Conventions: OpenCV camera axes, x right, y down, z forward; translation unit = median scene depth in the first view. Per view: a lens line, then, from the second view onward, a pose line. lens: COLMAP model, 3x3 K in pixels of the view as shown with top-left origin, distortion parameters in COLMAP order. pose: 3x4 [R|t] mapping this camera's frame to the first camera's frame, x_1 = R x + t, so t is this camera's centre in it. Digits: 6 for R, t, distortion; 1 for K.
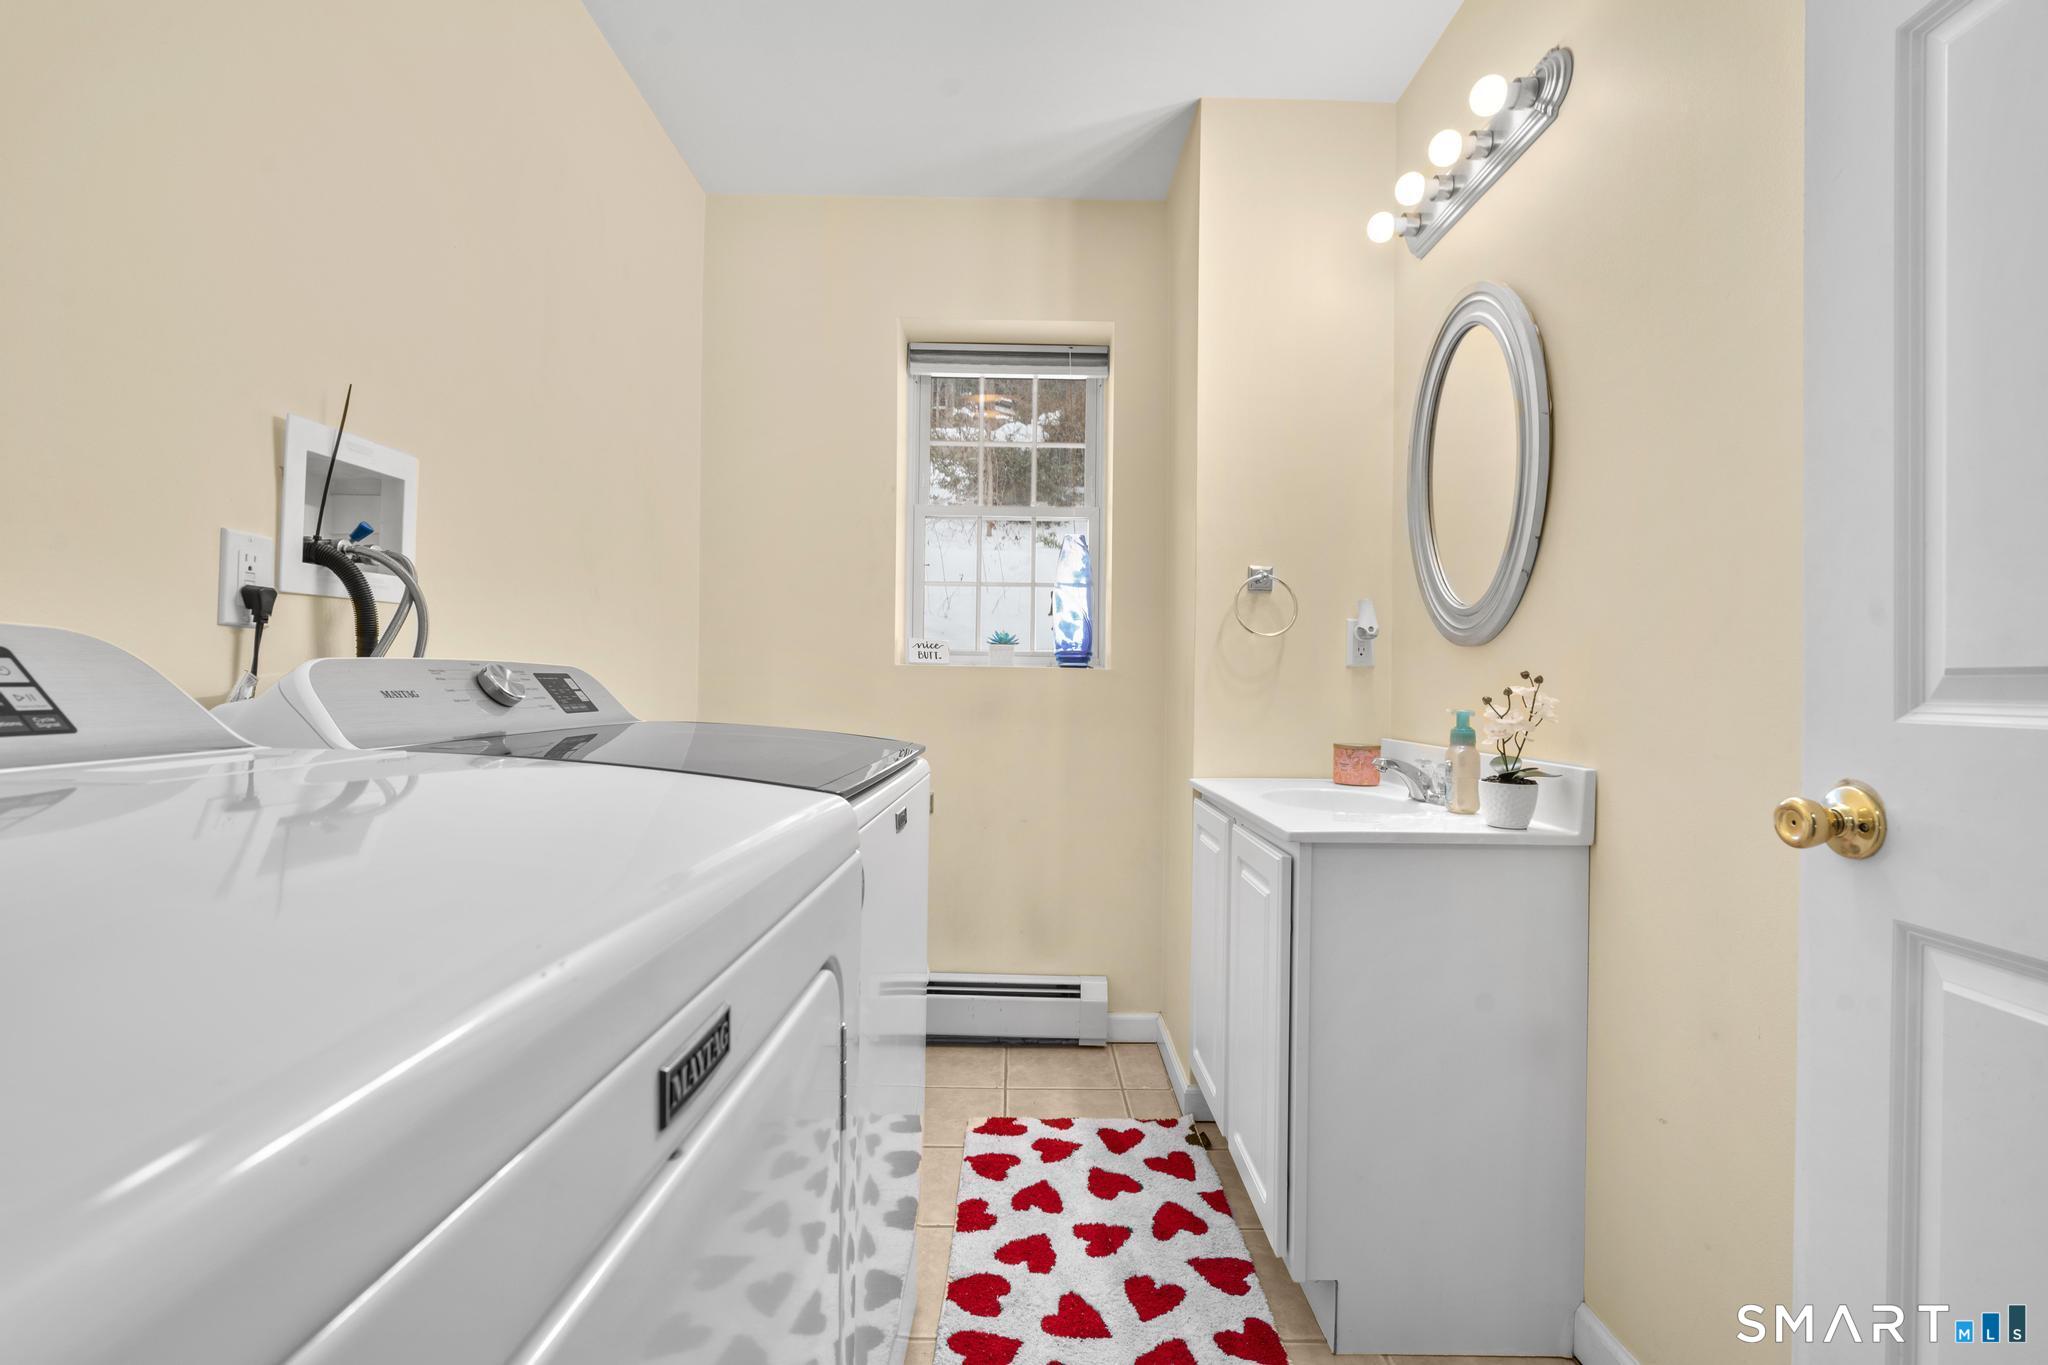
lens RADIAL K [[922.8, 0, 1024.3], [0, 922.8, 675.0], [0, 0, 1]] dist [-0.003544, 0.001755]
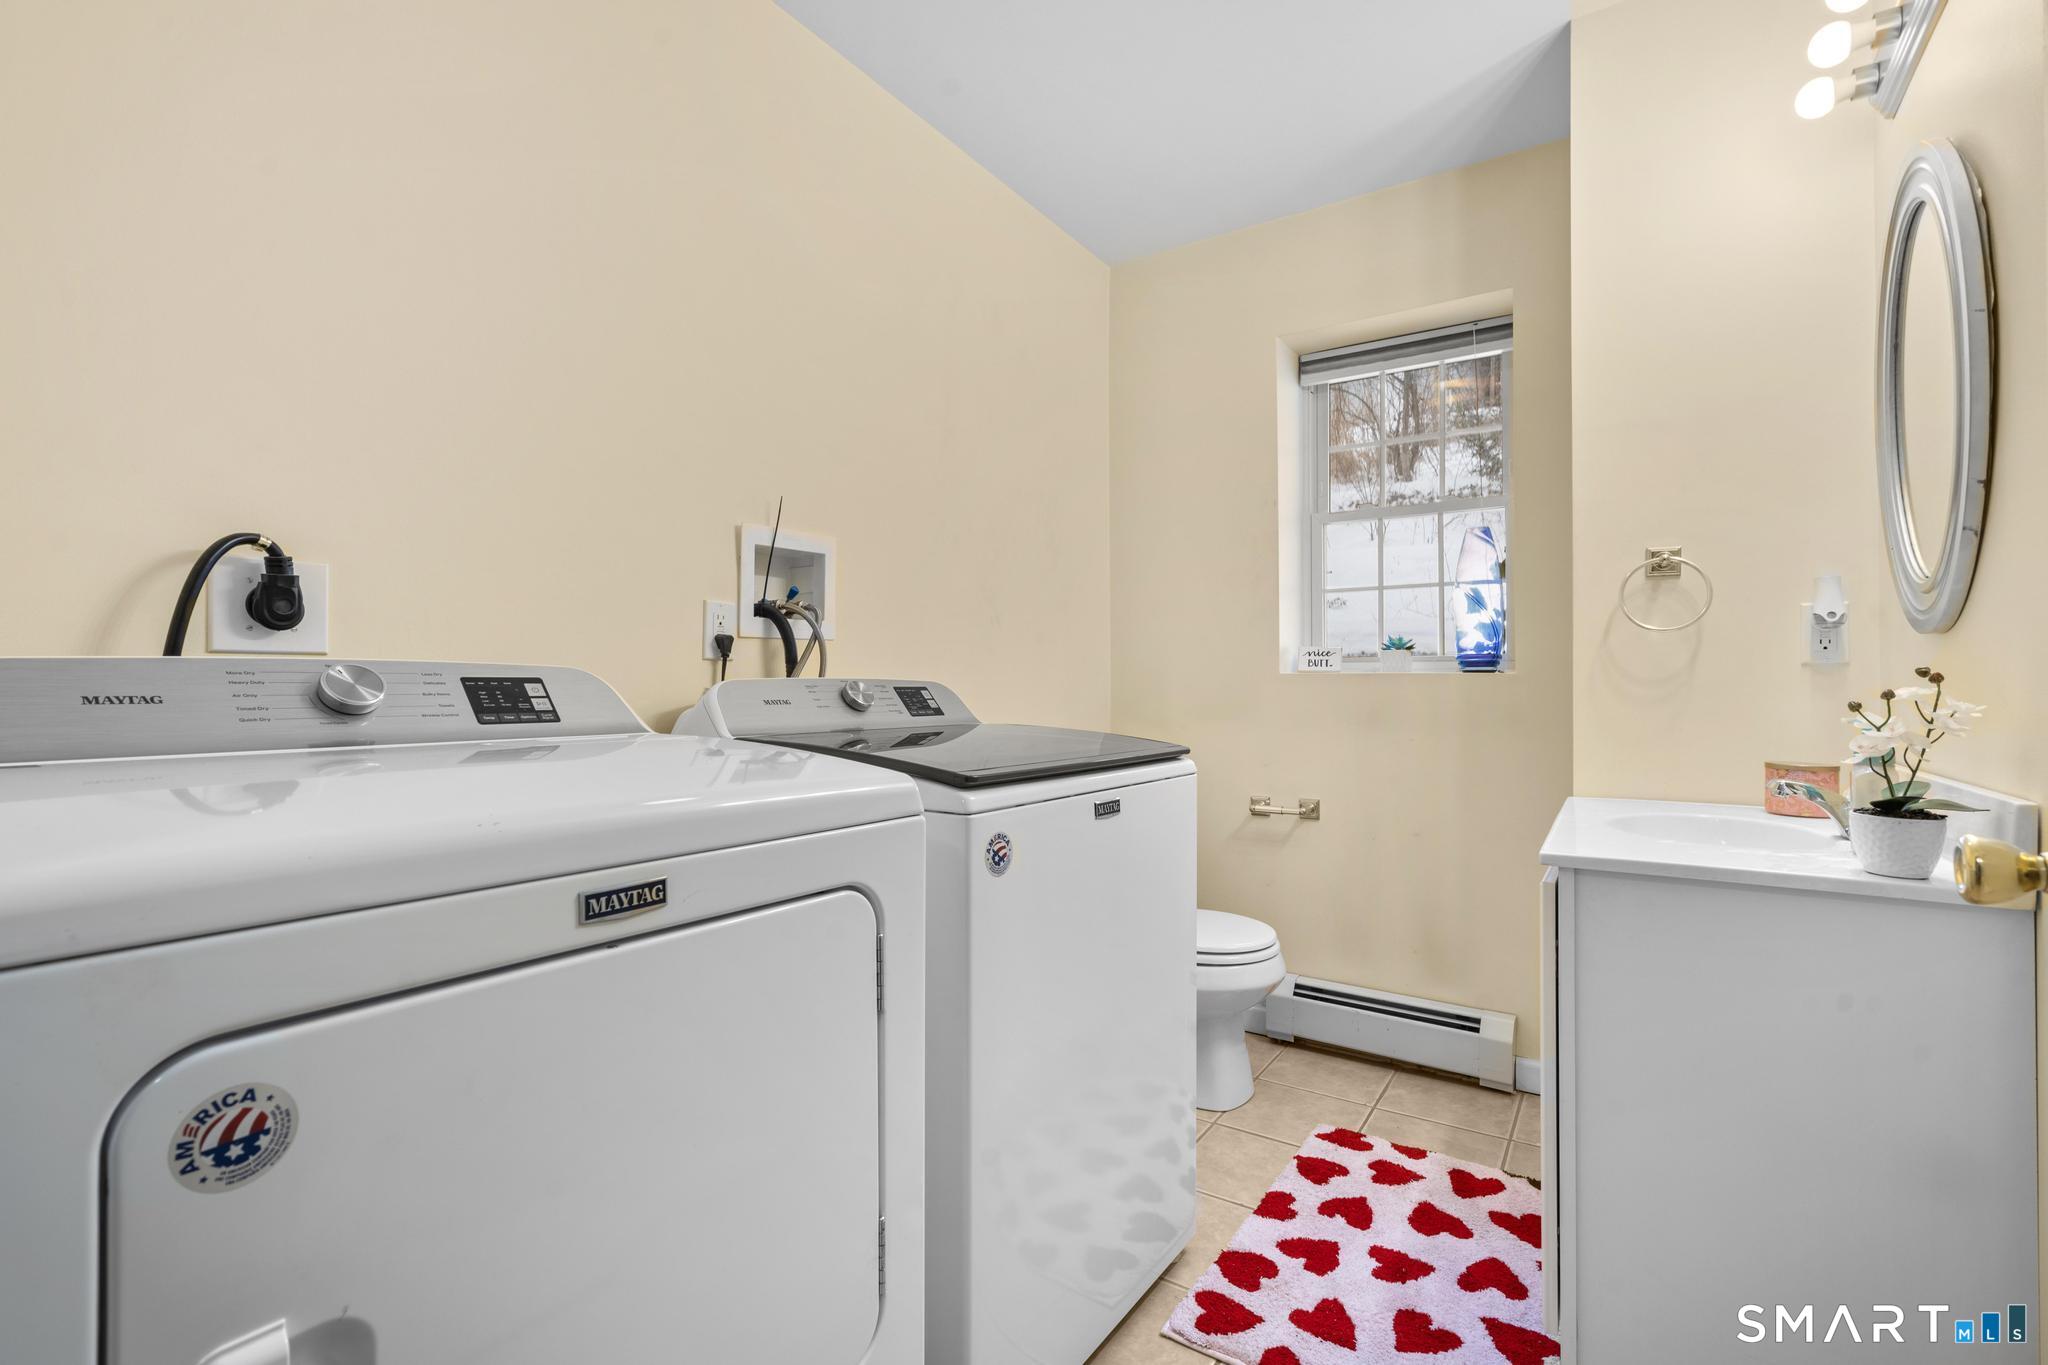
lens RADIAL K [[922.8, 0, 1024.3], [0, 922.8, 675.0], [0, 0, 1]] dist [-0.003544, 0.001755]
pose [[0.828288, -0.019880, -0.559950, 0.323412], [0.014245, 0.999794, -0.014424, 0.002438], [0.560122, 0.003970, 0.828401, -0.018319]]
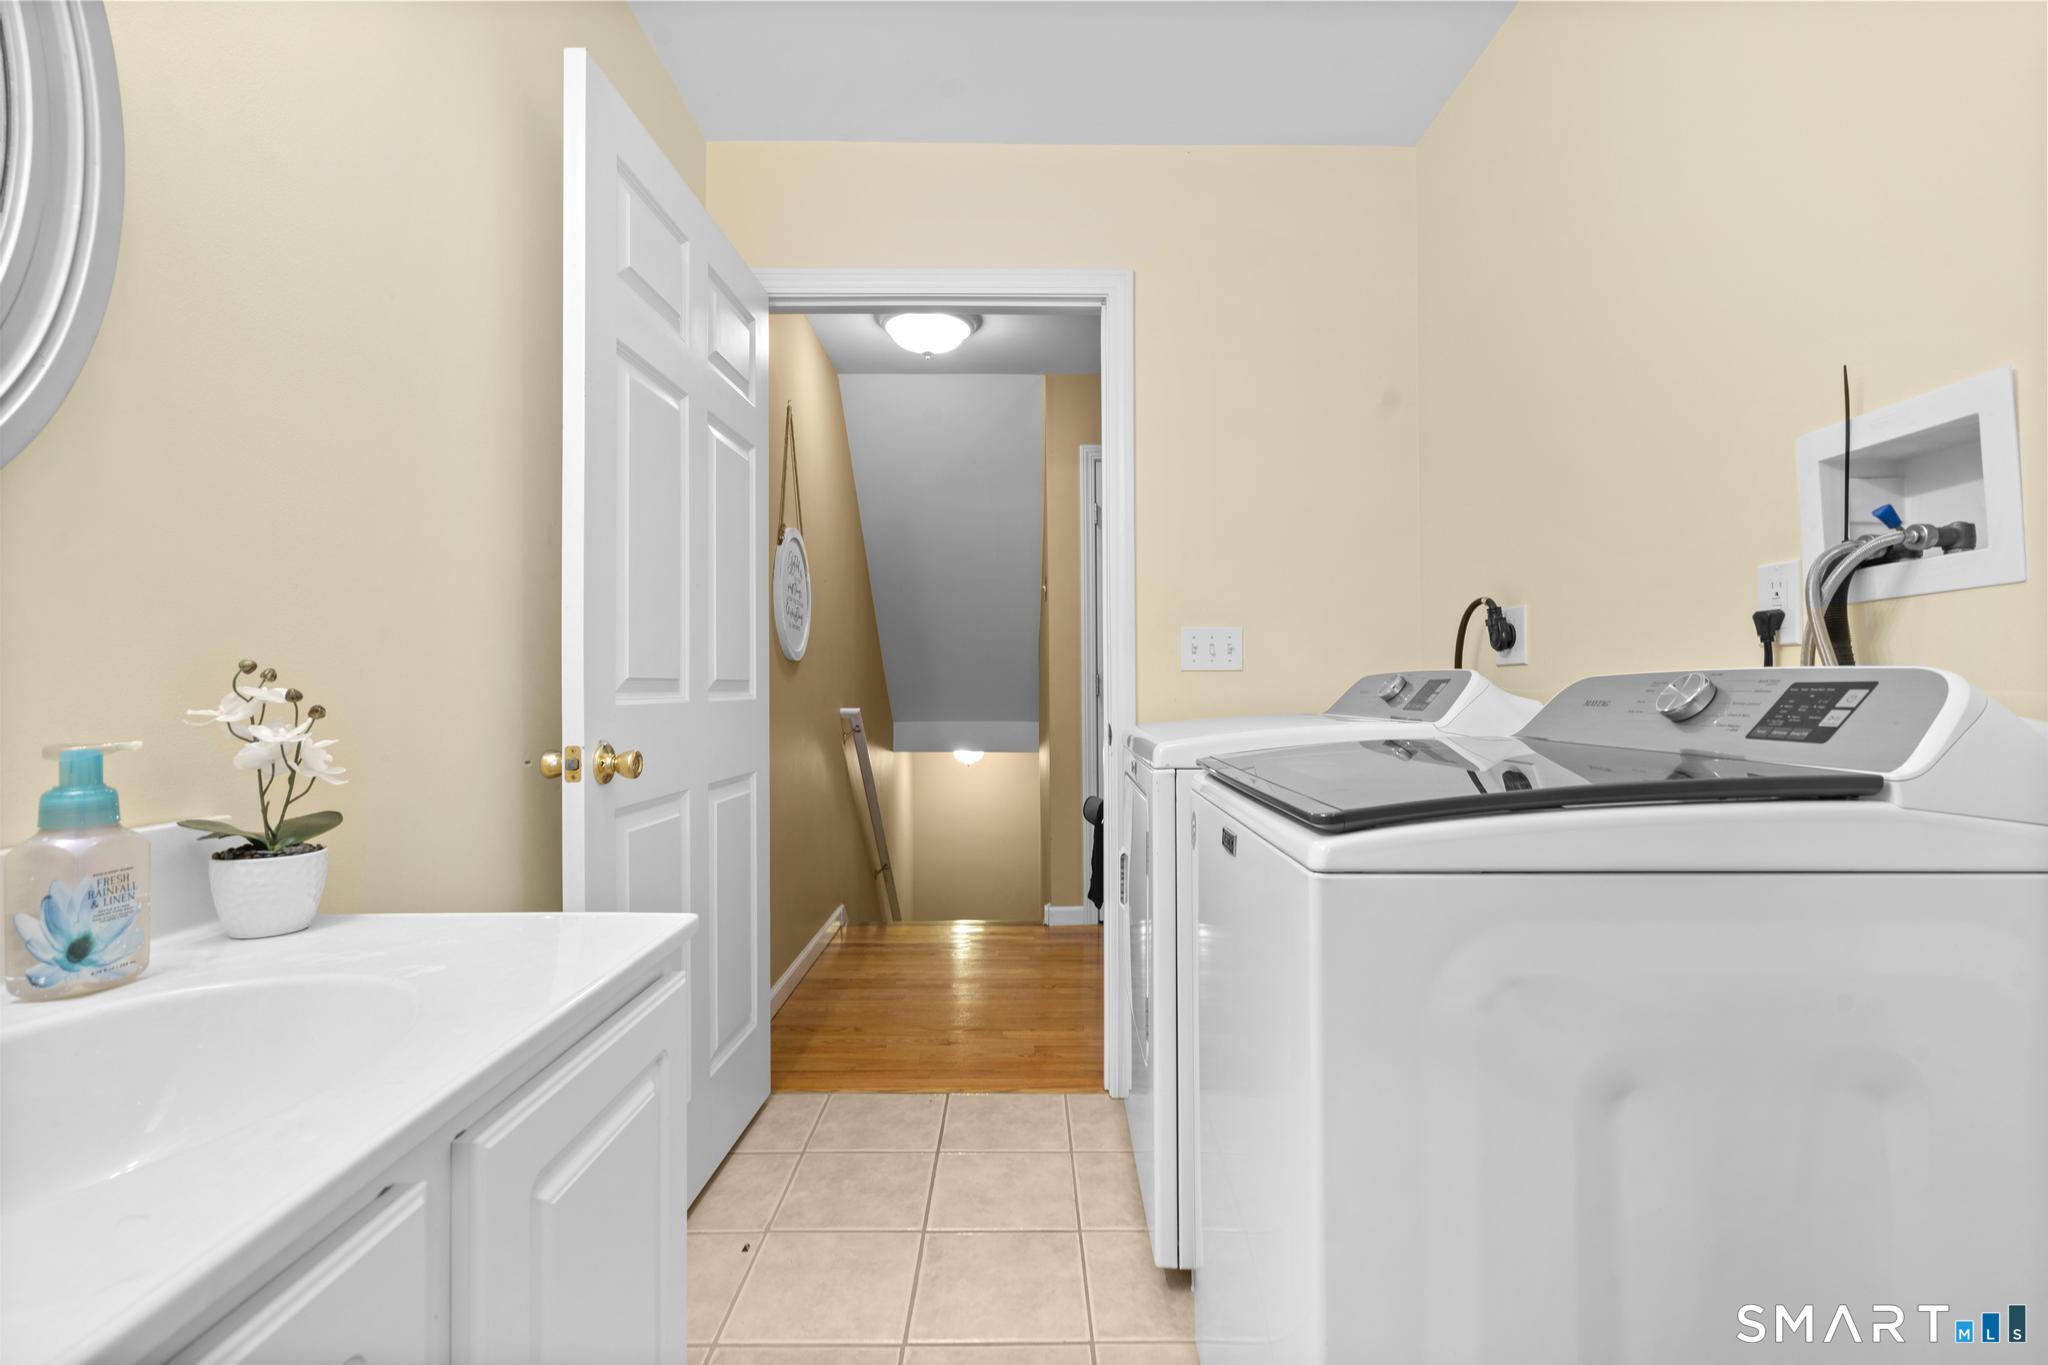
lens RADIAL K [[922.8, 0, 1024.3], [0, 922.8, 675.0], [0, 0, 1]] dist [-0.003544, 0.001755]
pose [[-0.999935, -0.009912, -0.005657, 0.053356], [-0.009801, 0.999766, -0.019292, 0.008940], [0.005847, -0.019236, -0.999798, 1.405055]]
